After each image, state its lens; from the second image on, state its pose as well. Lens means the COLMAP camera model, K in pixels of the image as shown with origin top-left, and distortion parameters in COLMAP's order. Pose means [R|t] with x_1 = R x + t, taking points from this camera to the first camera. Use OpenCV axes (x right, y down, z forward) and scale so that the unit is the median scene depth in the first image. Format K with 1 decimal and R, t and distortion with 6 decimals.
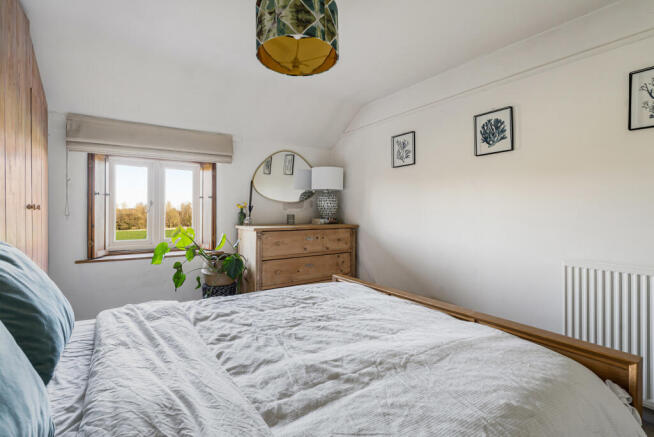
lens RADIAL K [[300.3, 0, 327.0], [0, 300.3, 213.4], [0, 0, 1]] dist [-0.008981, 0.000340]
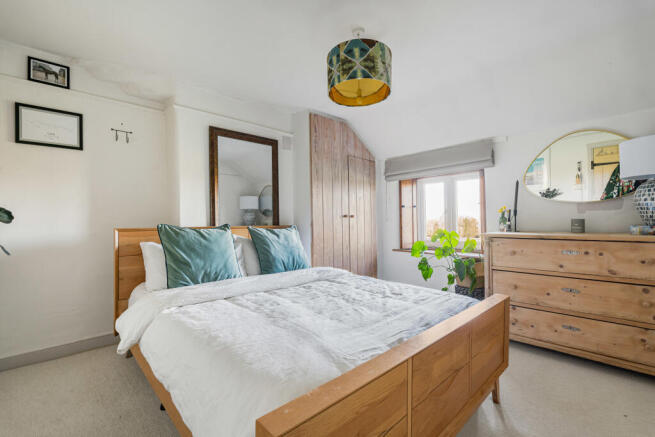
lens RADIAL K [[300.8, 0, 327.5], [0, 300.8, 221.1], [0, 0, 1]] dist [-0.008981, 0.000340]
pose [[0.139084, -0.005309, -0.990266, 0.692980], [0.001323, 0.999986, -0.005175, 0.015966], [0.990280, -0.000590, 0.139089, 0.418747]]
